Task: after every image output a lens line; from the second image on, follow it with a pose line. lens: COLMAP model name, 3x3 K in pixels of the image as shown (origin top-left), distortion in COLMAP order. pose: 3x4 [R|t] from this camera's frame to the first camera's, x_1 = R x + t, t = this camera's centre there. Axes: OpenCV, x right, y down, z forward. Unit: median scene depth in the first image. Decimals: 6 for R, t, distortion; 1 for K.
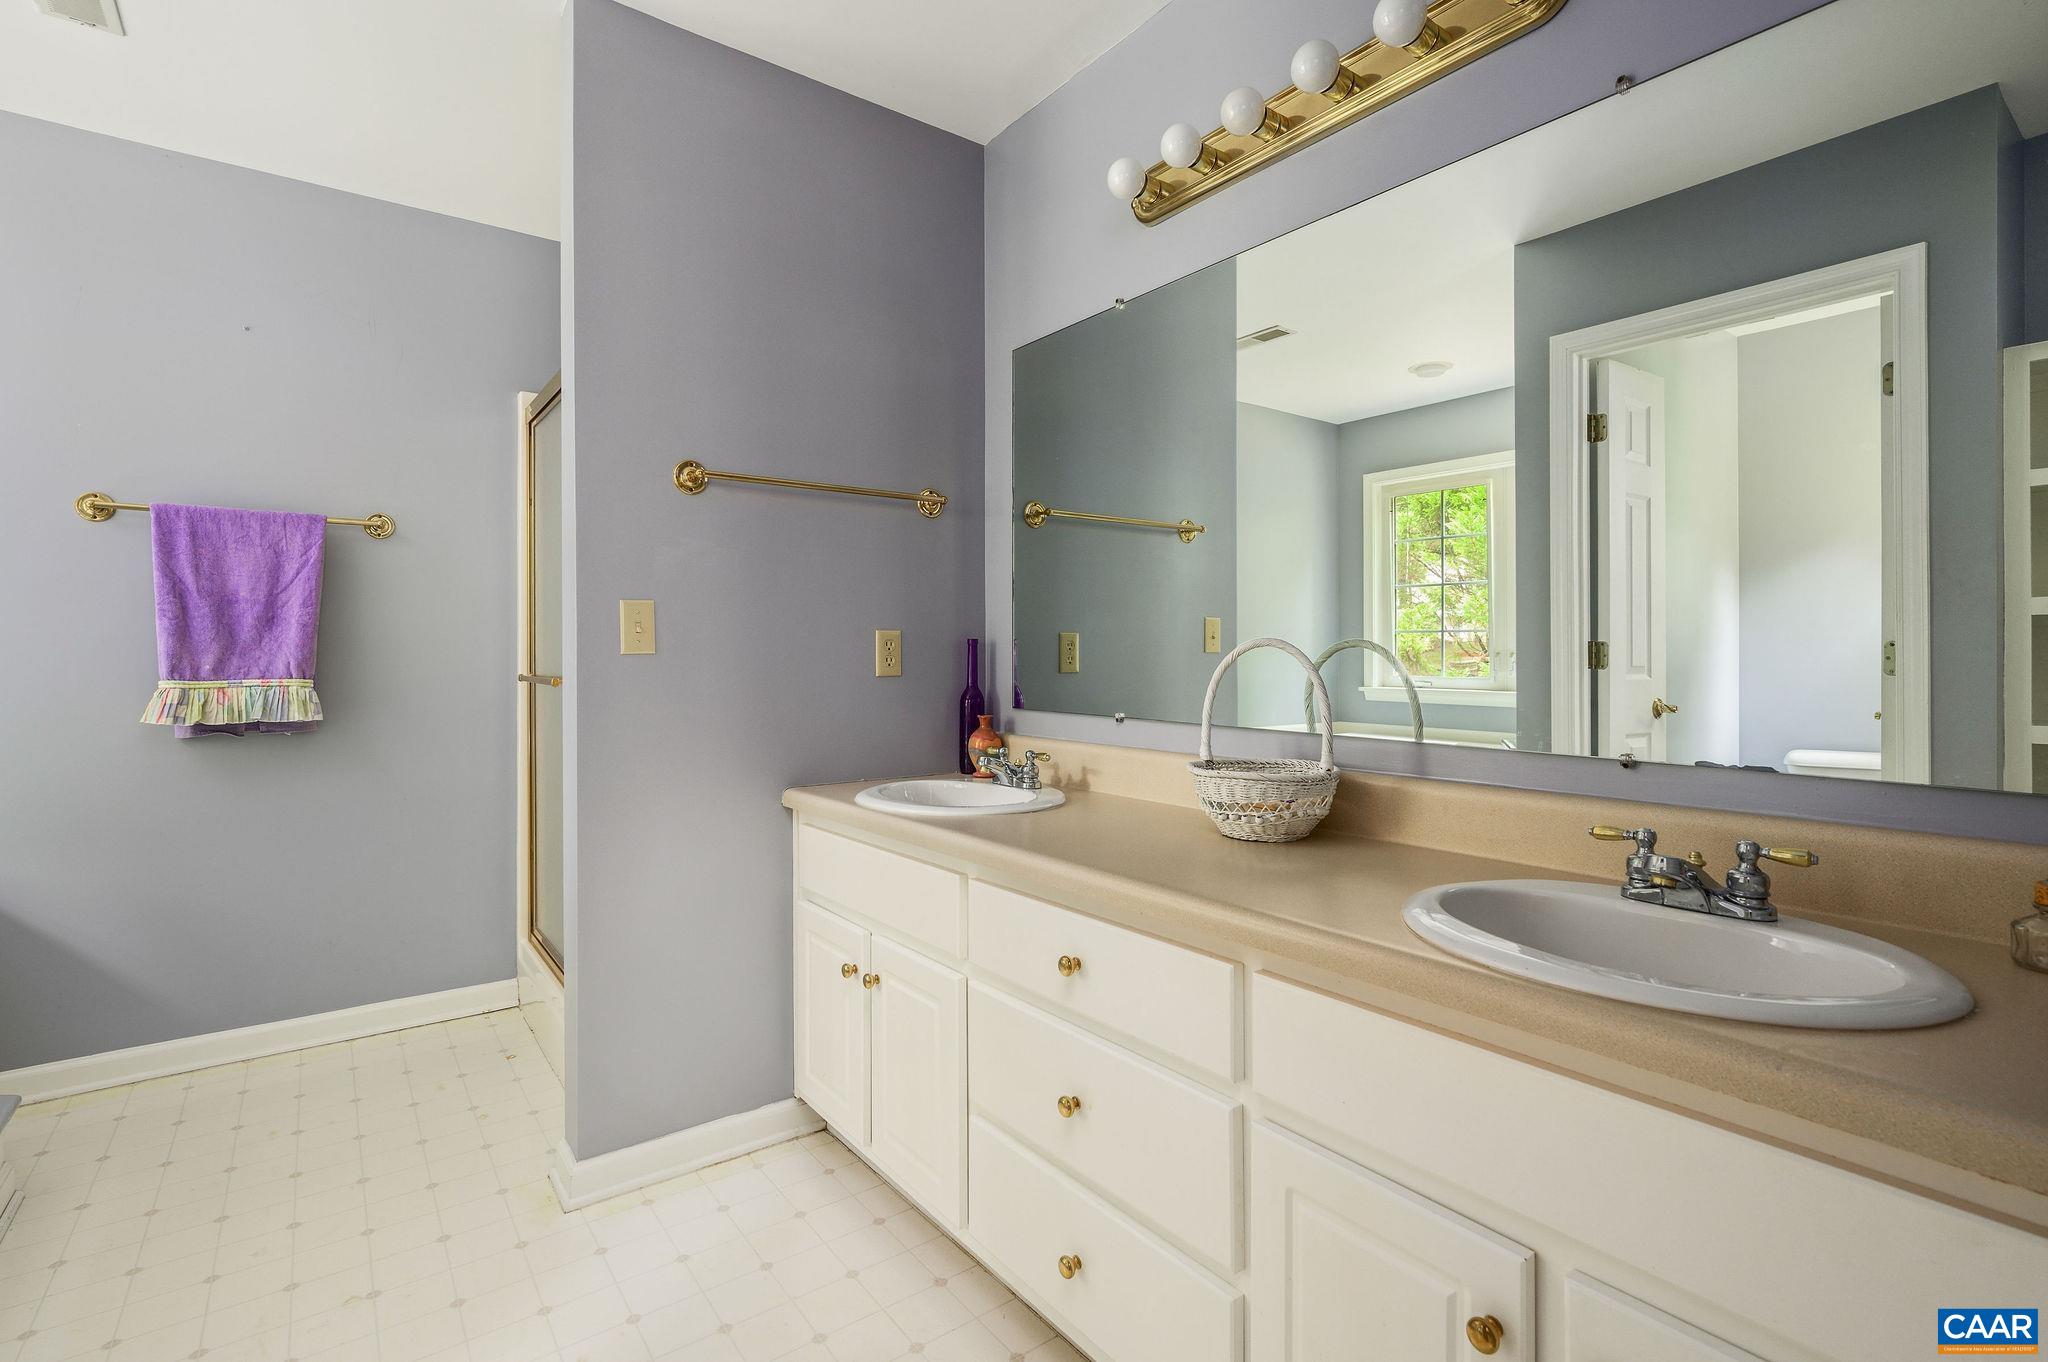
lens RADIAL K [[956.6, 0, 1027.1], [0, 956.6, 658.9], [0, 0, 1]] dist [0.000939, 0.000140]
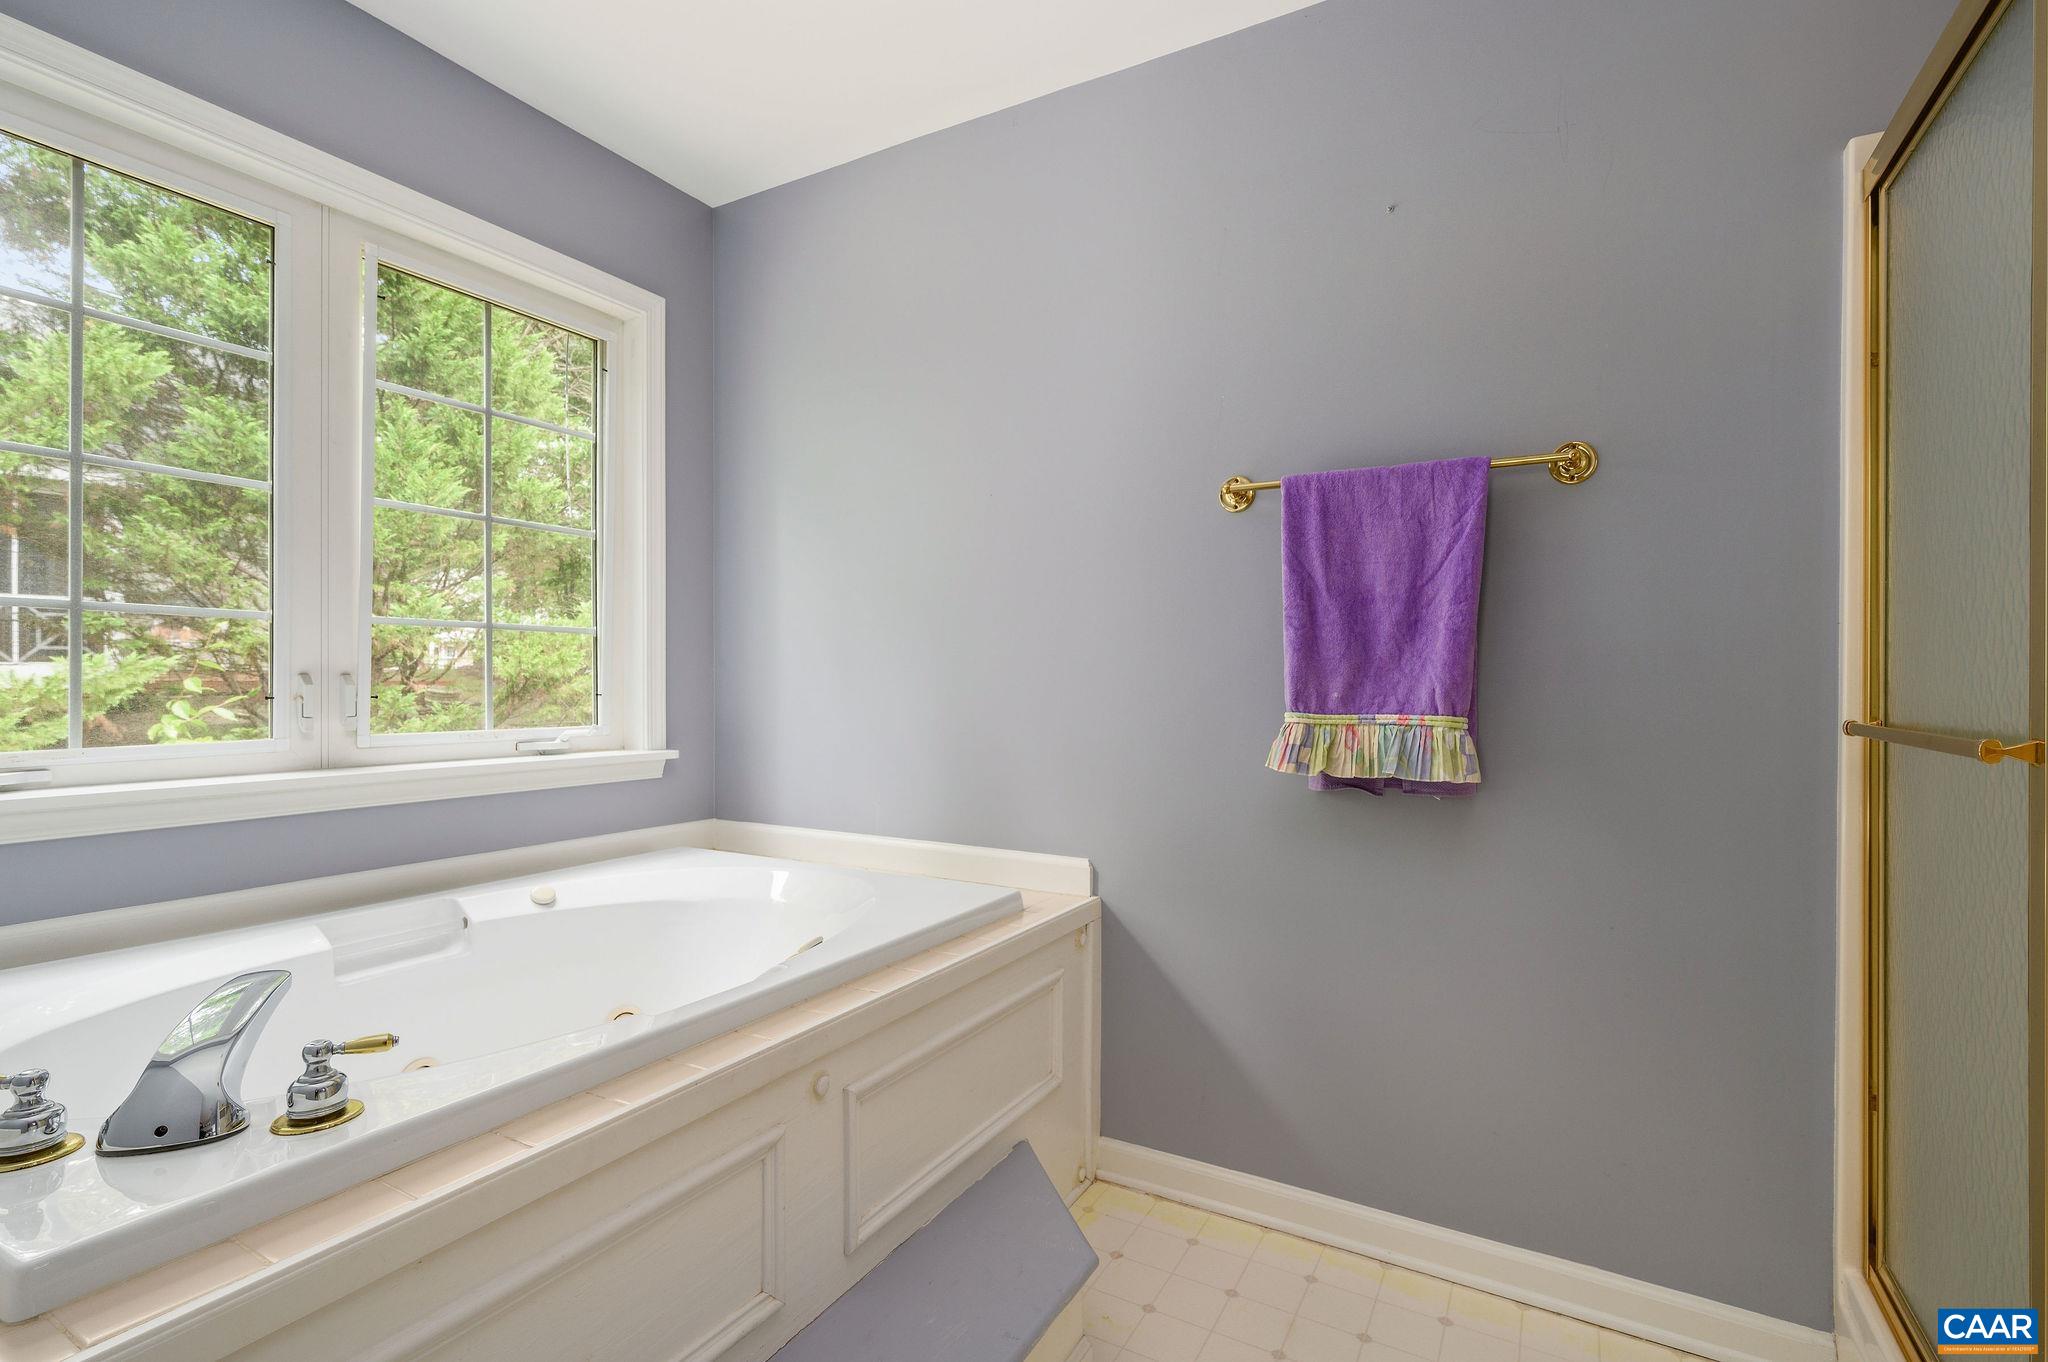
lens RADIAL K [[956.6, 0, 1026.7], [0, 956.6, 674.6], [0, 0, 1]] dist [0.000939, 0.000140]
pose [[0.398216, -0.000364, -0.917292, -0.290399], [-0.008495, 0.999956, -0.004085, -0.001684], [0.917253, 0.009419, 0.398195, 0.494563]]
